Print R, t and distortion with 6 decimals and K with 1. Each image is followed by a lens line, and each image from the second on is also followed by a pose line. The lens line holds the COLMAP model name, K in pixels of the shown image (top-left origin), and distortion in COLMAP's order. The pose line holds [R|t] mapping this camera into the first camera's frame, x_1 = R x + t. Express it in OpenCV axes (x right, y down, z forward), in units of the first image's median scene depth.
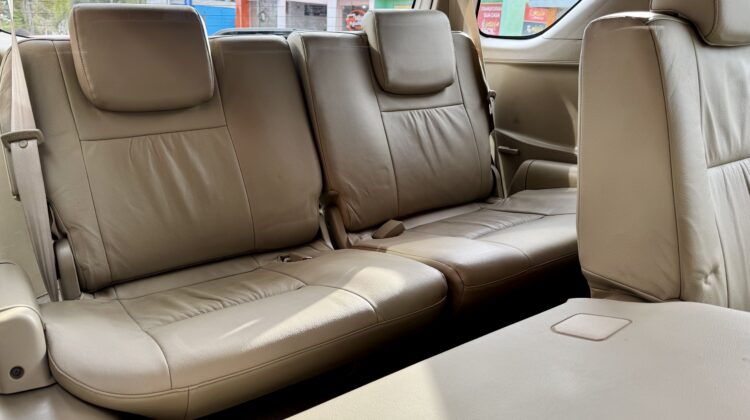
lens RADIAL K [[542.5, 0, 378.0], [0, 542.5, 216.6], [0, 0, 1]] dist [0.065955, -0.076223]
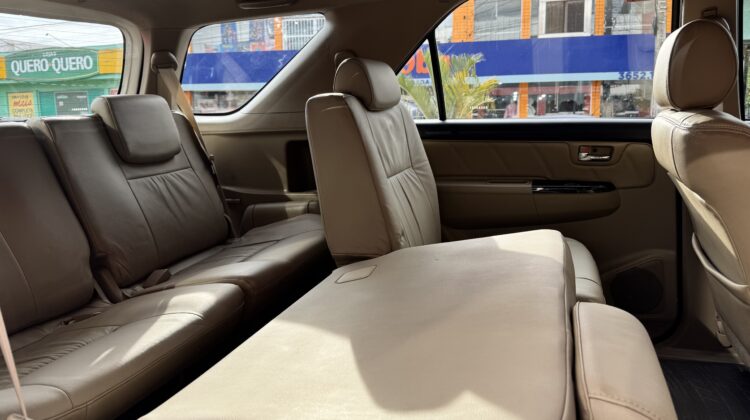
lens RADIAL K [[542.5, 0, 373.2], [0, 542.5, 204.3], [0, 0, 1]] dist [0.065955, -0.076223]
pose [[0.803688, -0.144781, 0.577169, -0.251813], [0.234092, 0.968667, -0.082978, 0.074064], [-0.547071, 0.201798, 0.812398, -0.207171]]
